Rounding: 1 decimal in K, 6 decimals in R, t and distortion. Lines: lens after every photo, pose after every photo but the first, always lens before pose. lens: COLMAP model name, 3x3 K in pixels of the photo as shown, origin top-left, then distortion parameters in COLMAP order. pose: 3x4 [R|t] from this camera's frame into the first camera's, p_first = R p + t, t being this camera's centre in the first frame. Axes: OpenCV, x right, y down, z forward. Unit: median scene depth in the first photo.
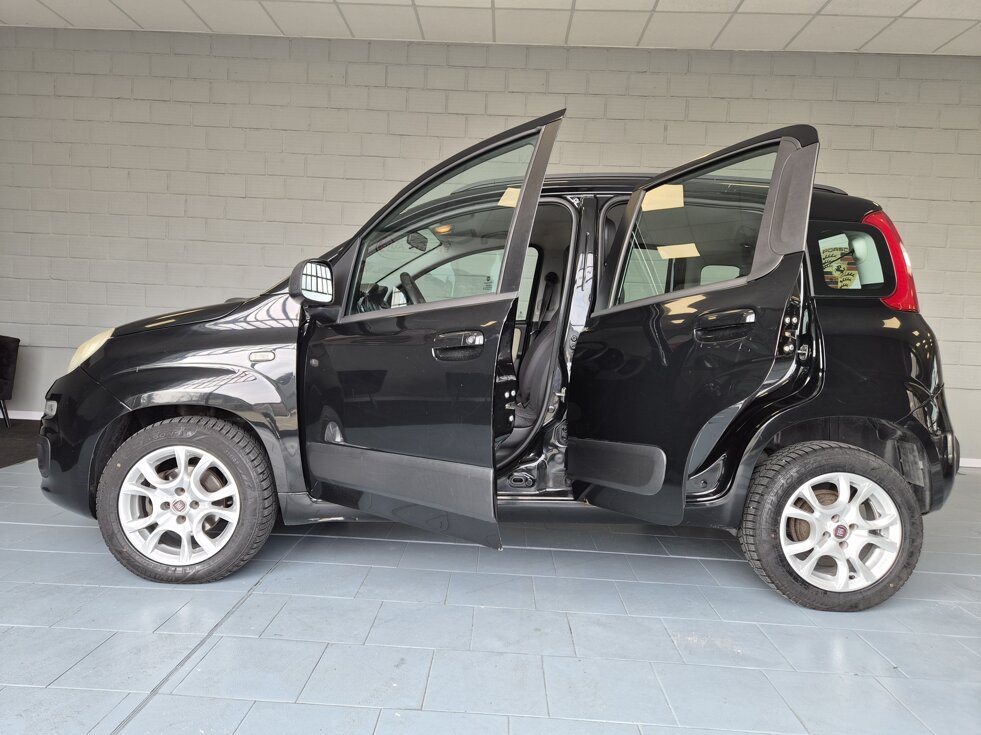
lens RADIAL K [[660.3, 0, 474.4], [0, 660.3, 369.8], [0, 0, 1]] dist [0.048051, -0.049594]
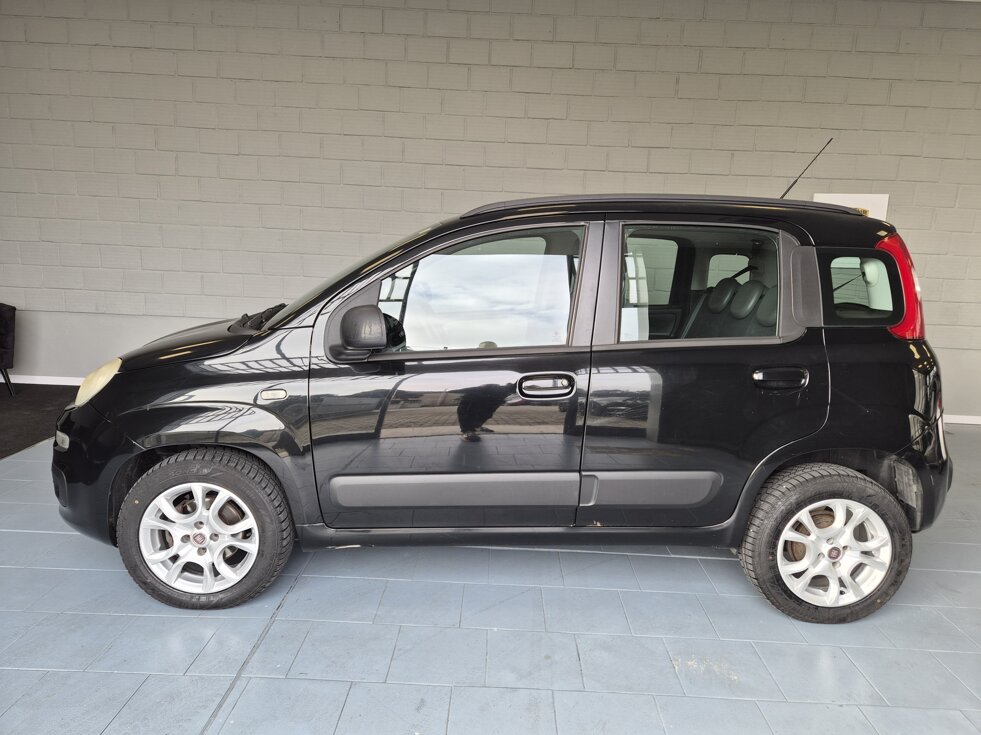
lens RADIAL K [[655.9, 0, 490.5], [0, 655.9, 367.5], [0, 0, 1]] dist [0.048783, -0.044396]
pose [[0.999714, -0.008935, 0.022175, -0.014713], [0.005865, 0.990850, 0.134840, -0.191290], [-0.023177, -0.134672, 0.990619, 0.014068]]
